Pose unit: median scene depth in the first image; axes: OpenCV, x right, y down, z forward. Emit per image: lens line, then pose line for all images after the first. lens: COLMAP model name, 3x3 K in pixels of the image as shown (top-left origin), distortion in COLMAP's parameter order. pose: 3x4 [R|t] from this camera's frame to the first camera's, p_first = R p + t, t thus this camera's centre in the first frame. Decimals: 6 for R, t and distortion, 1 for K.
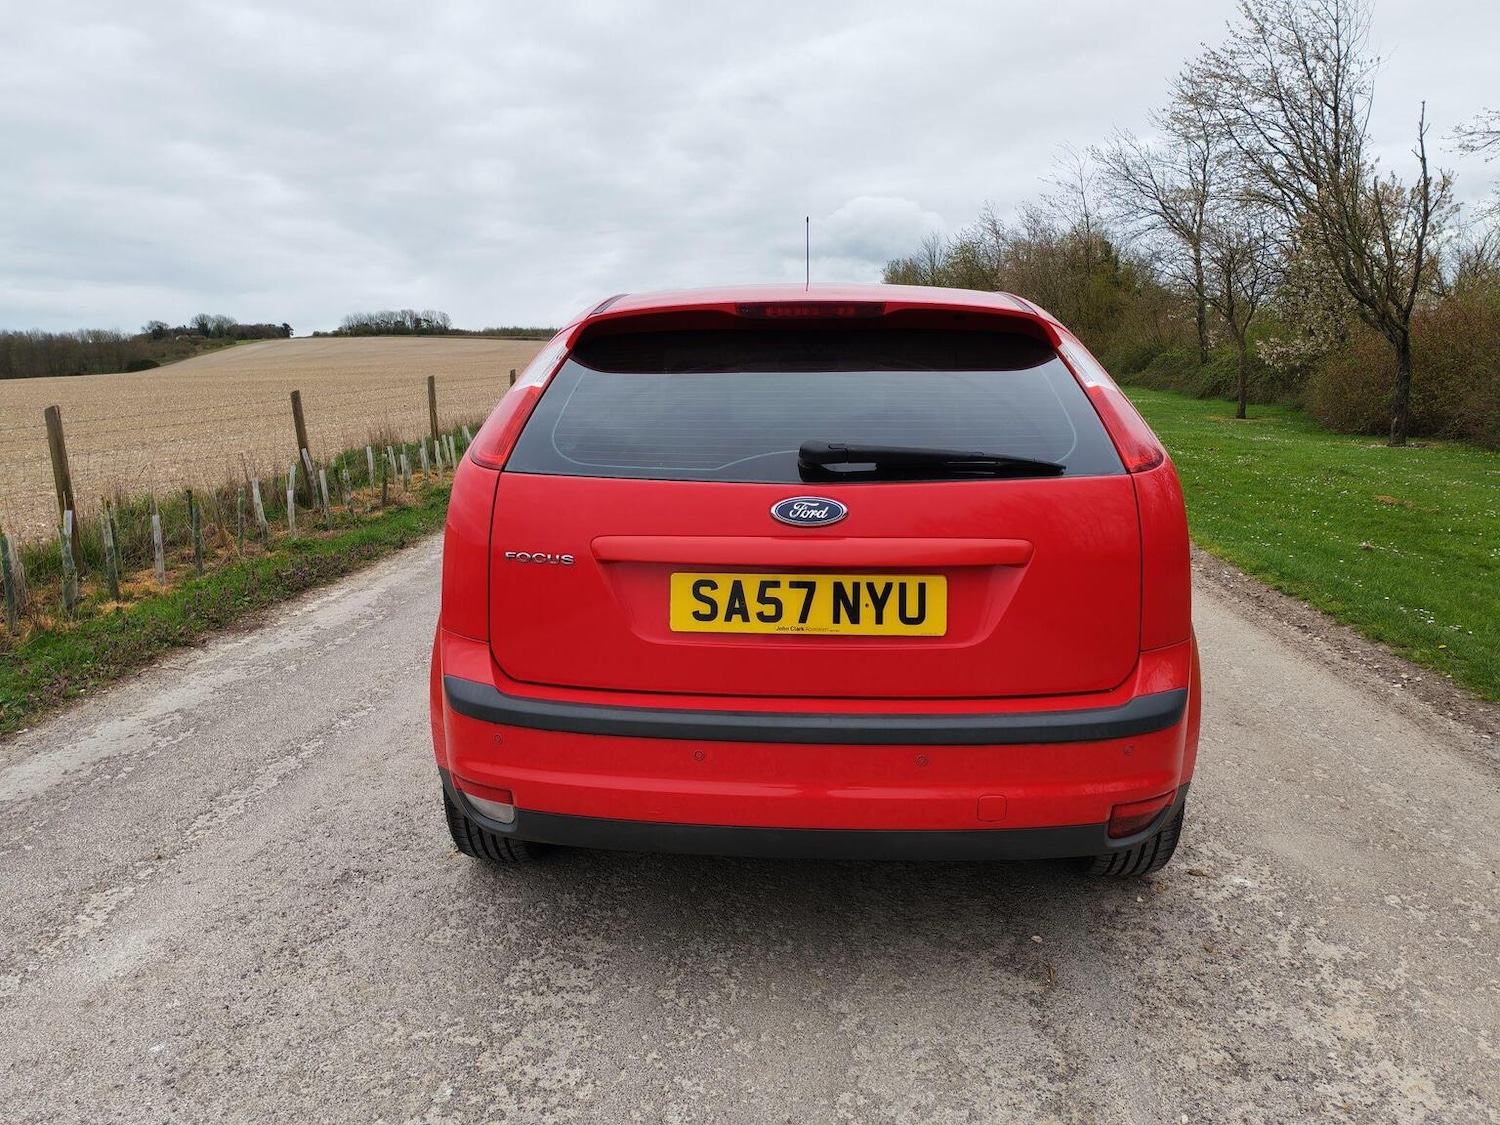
lens RADIAL K [[1134.0, 0, 732.2], [0, 1134.0, 569.1], [0, 0, 1]] dist [0.090654, -0.108678]
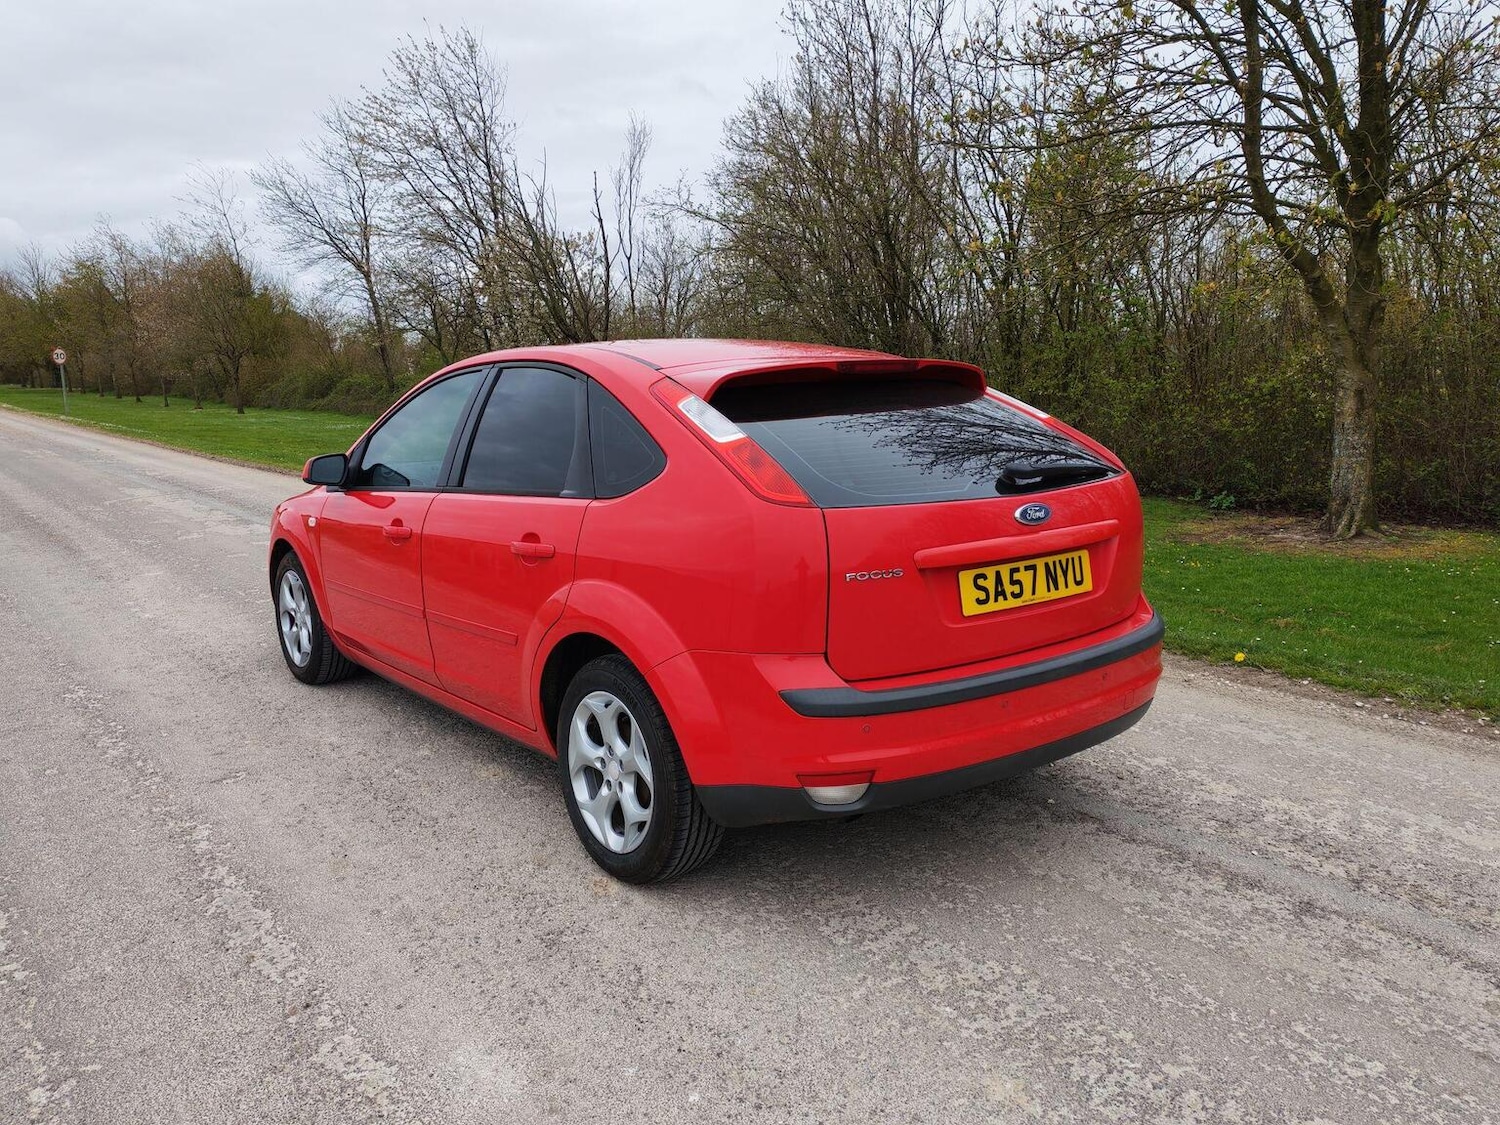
lens RADIAL K [[1134.0, 0, 732.2], [0, 1134.0, 569.1], [0, 0, 1]] dist [0.090654, -0.108678]
pose [[0.748826, -0.124598, 0.650950, -1.096497], [0.137919, 0.989963, 0.030831, -0.075822], [-0.648258, 0.066691, 0.758494, 0.187114]]
